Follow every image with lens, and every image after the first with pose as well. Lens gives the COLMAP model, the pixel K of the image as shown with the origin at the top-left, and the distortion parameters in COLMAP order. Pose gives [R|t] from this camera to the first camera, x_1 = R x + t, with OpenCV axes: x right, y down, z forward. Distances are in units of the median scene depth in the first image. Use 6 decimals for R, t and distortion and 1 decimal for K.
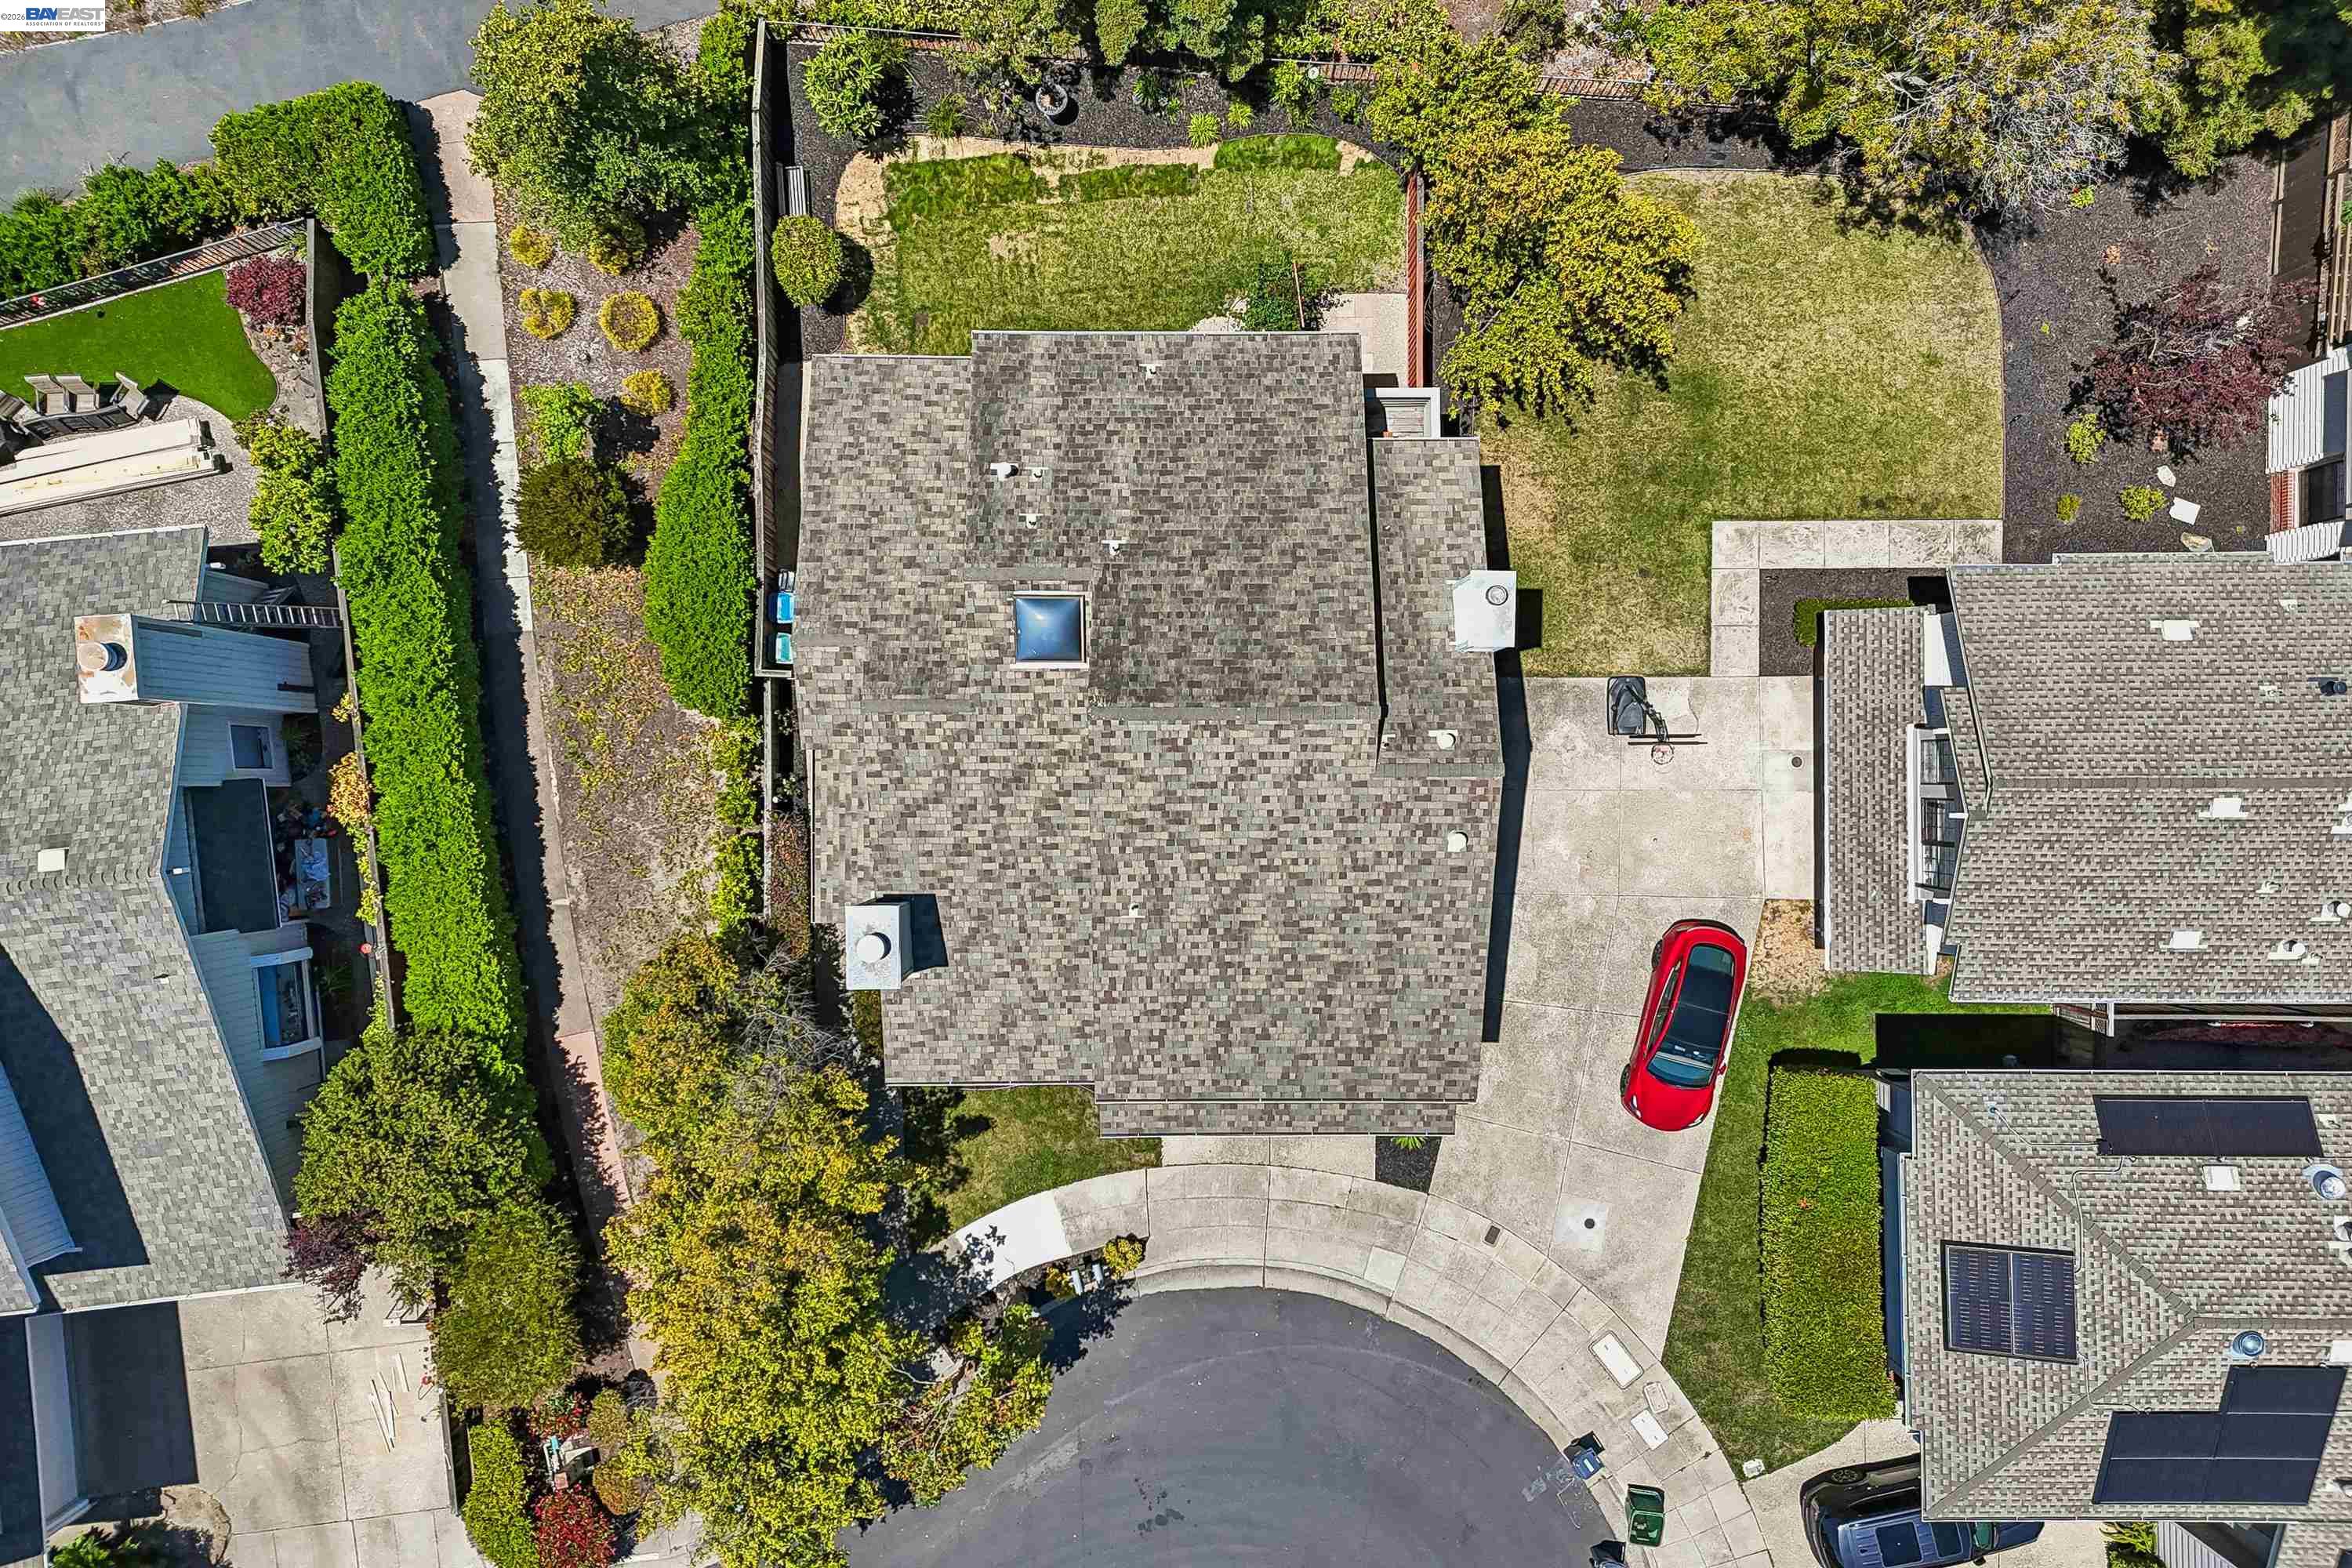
lens RADIAL K [[1712.4, 0, 1179.9], [0, 1712.4, 776.7], [0, 0, 1]] dist [0.114688, -0.076451]
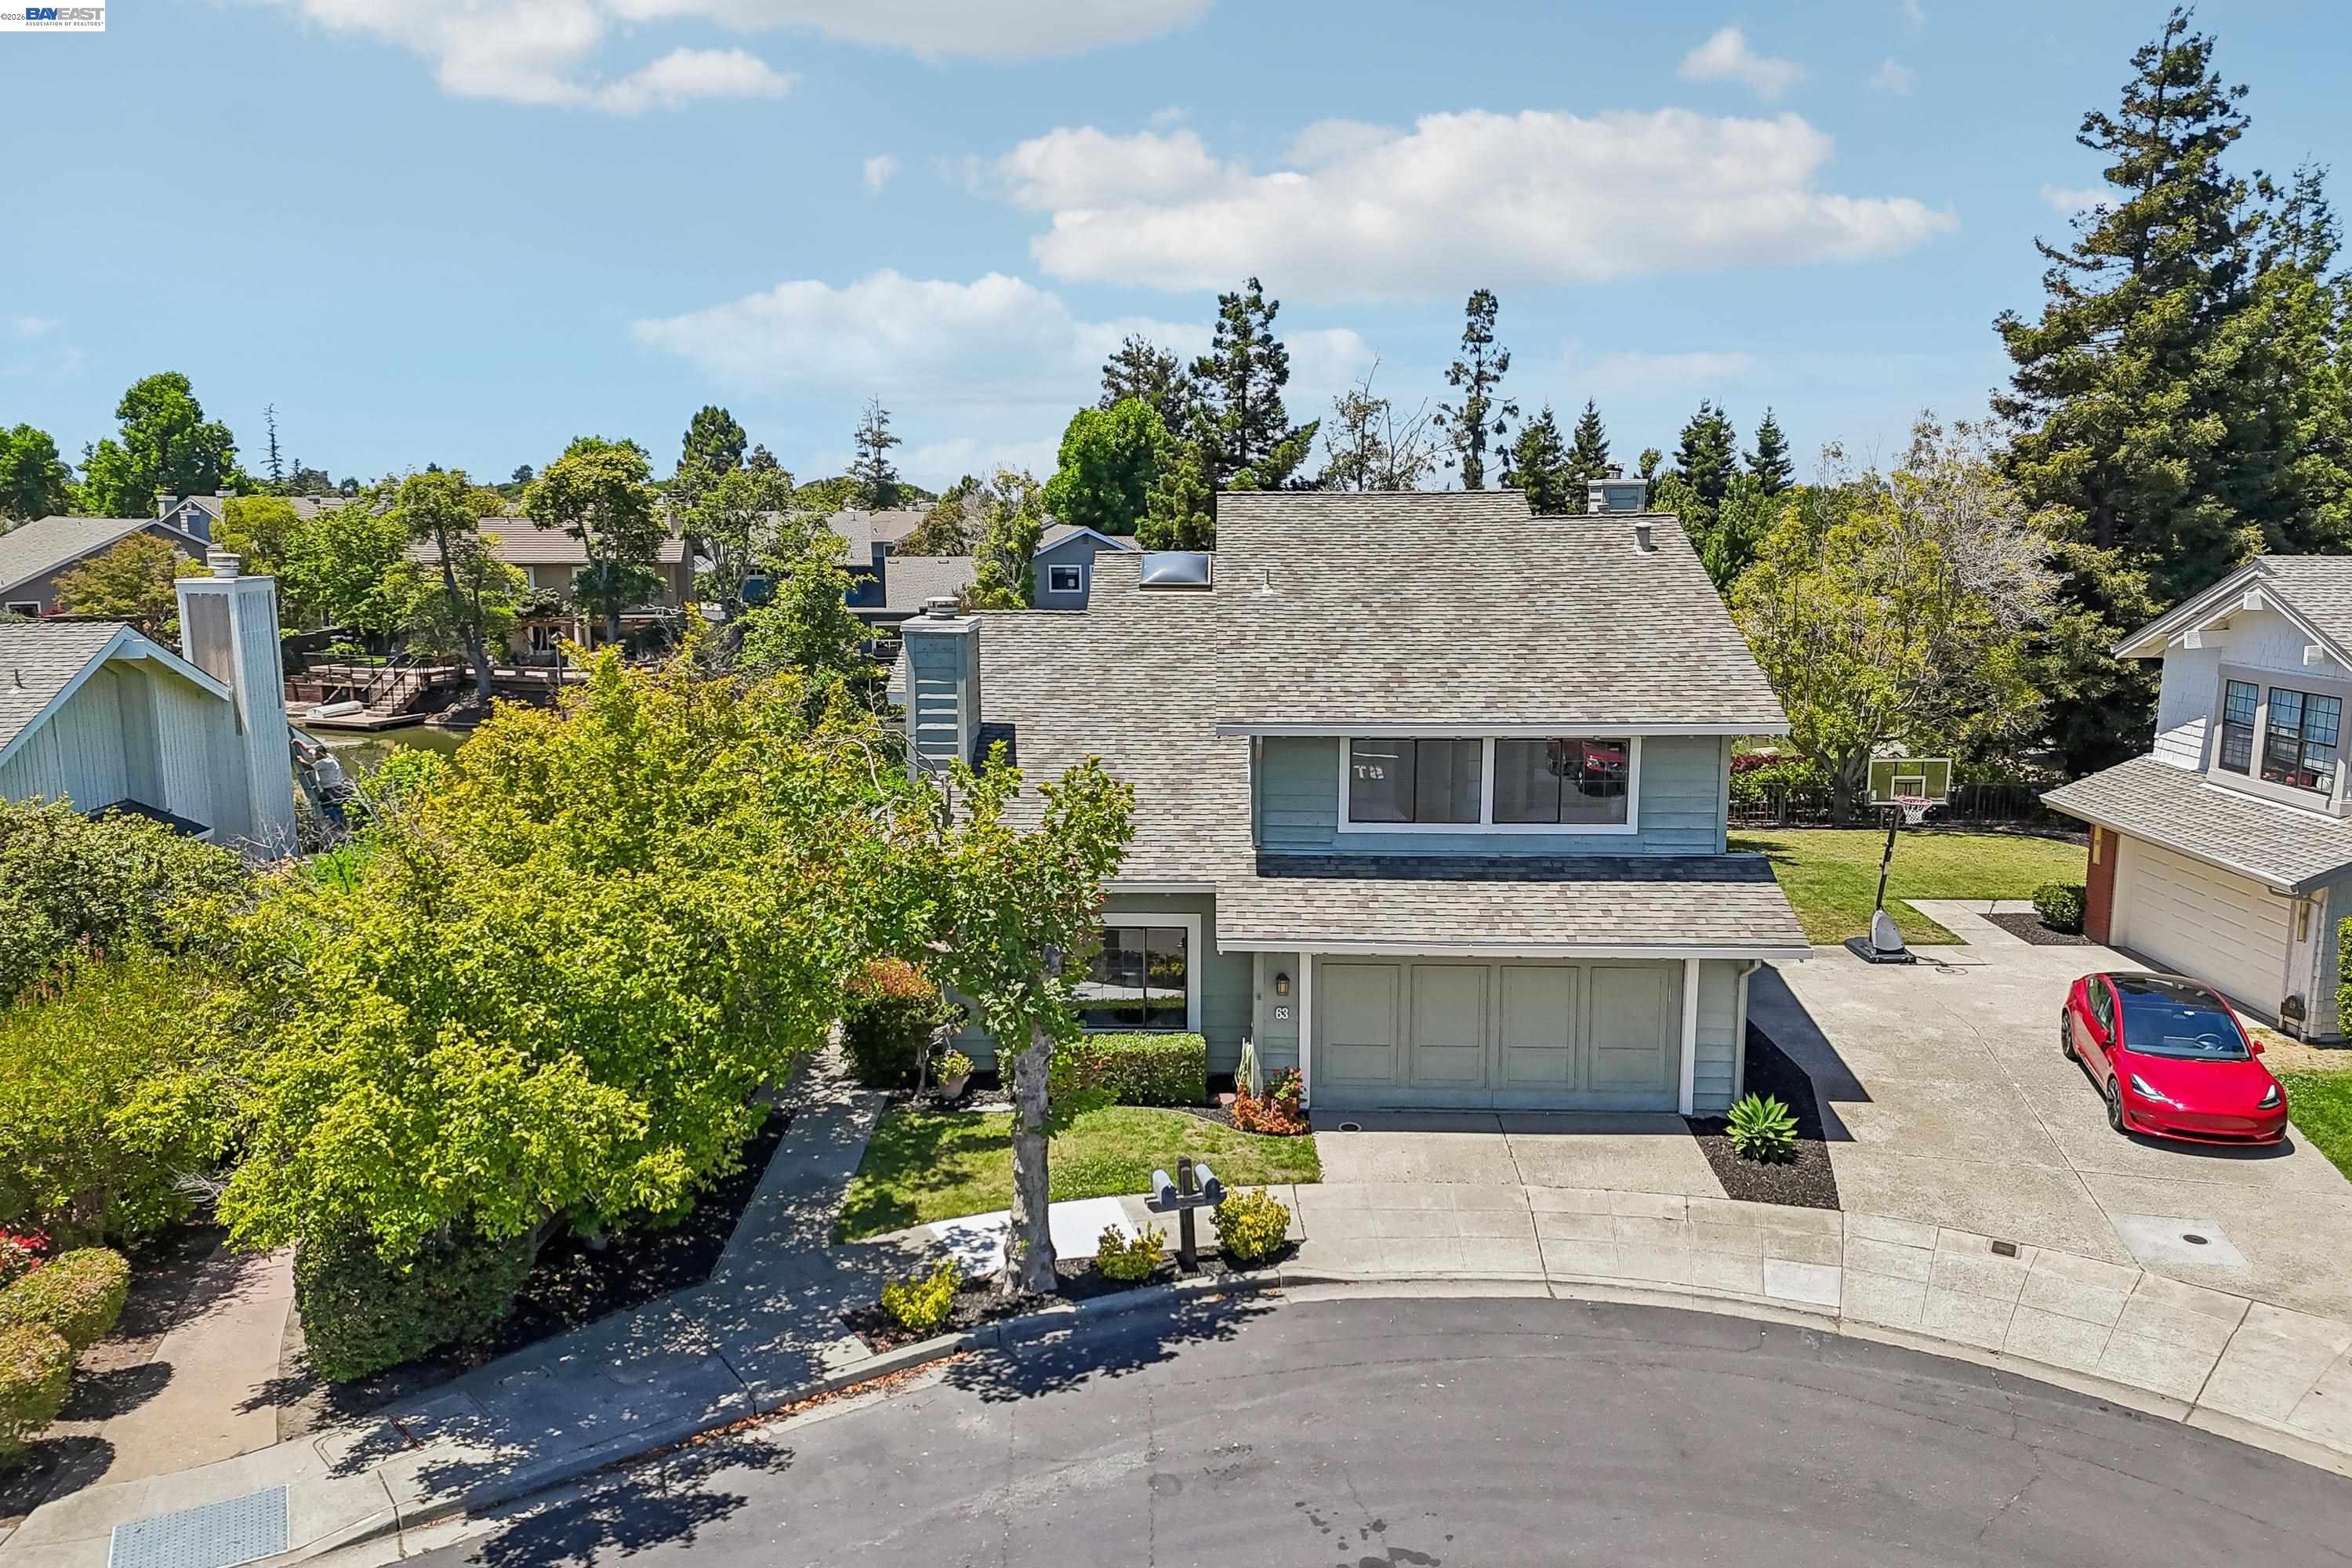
lens RADIAL K [[1712.7, 0, 1183.0], [0, 1712.7, 789.9], [0, 0, 1]] dist [0.100689, -0.054123]
pose [[0.999523, -0.011554, -0.028657, -0.037732], [-0.026241, 0.172253, -0.984703, 0.744764], [0.016314, 0.984985, 0.171868, 0.785744]]
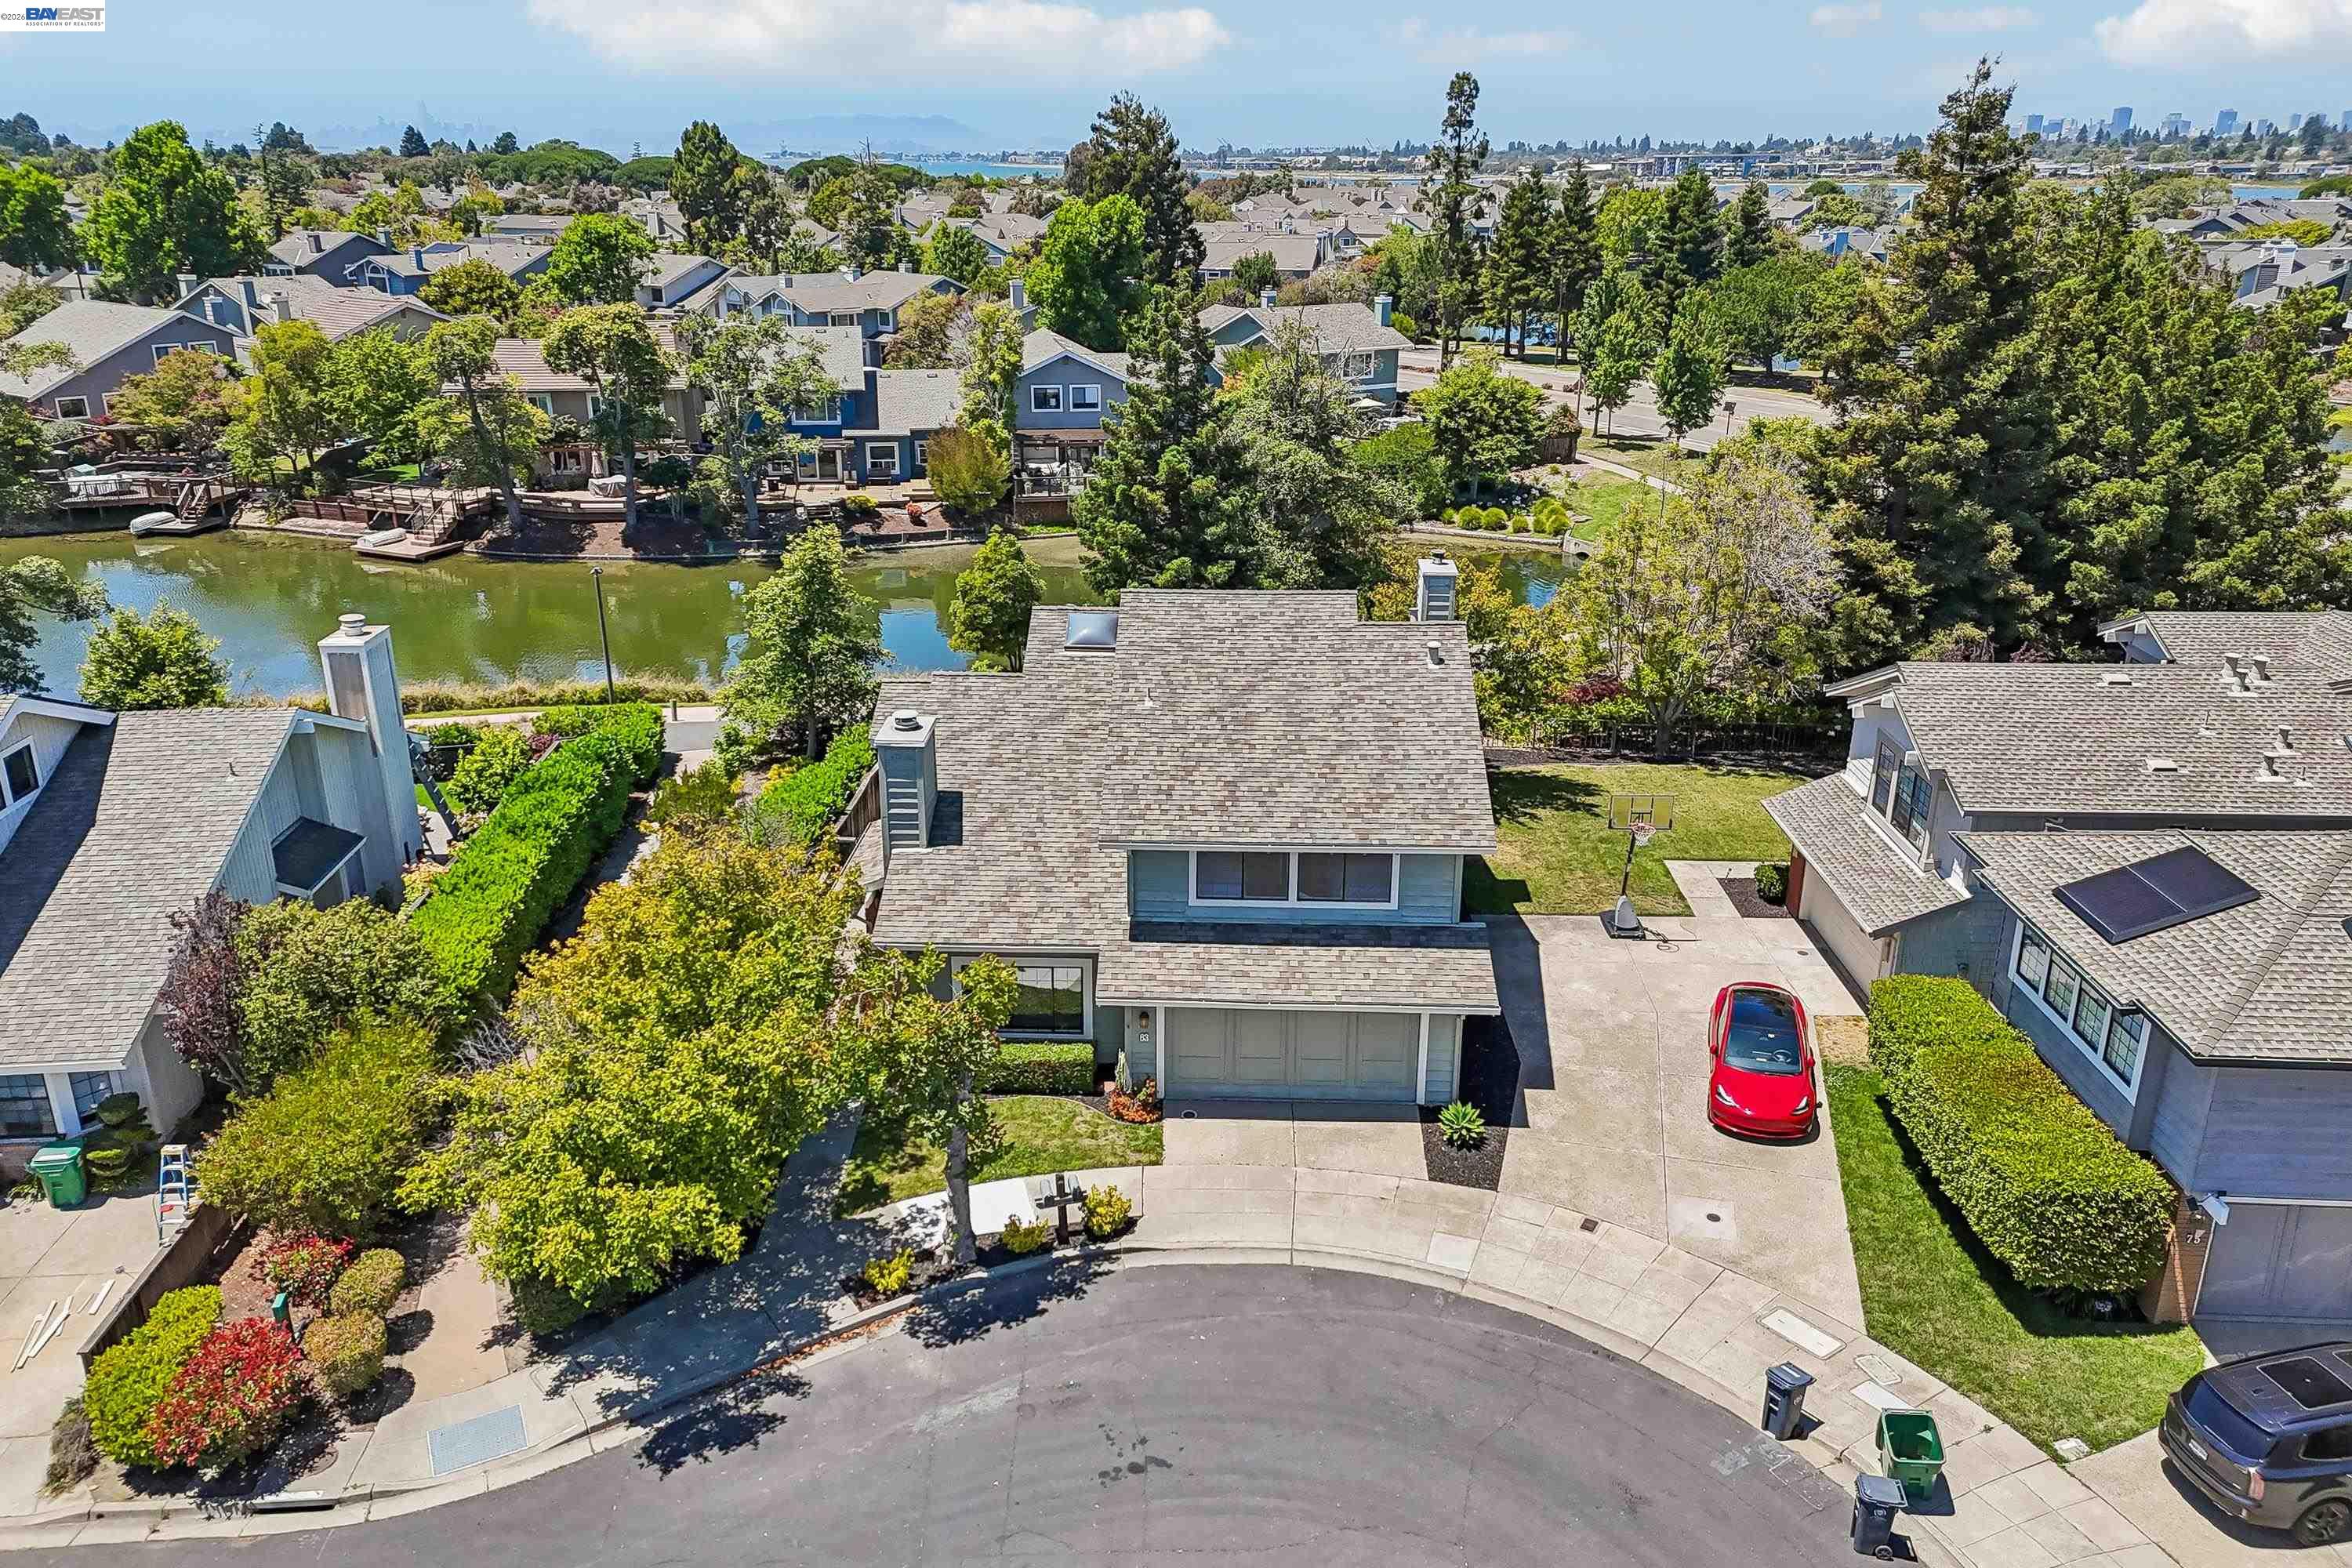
lens RADIAL K [[1712.4, 0, 1179.9], [0, 1712.4, 776.7], [0, 0, 1]] dist [0.114688, -0.076451]
pose [[0.999248, -0.000202, -0.038766, 0.029311], [-0.036319, 0.344778, -0.937981, 0.928521], [0.013555, 0.938684, 0.344511, 0.549523]]
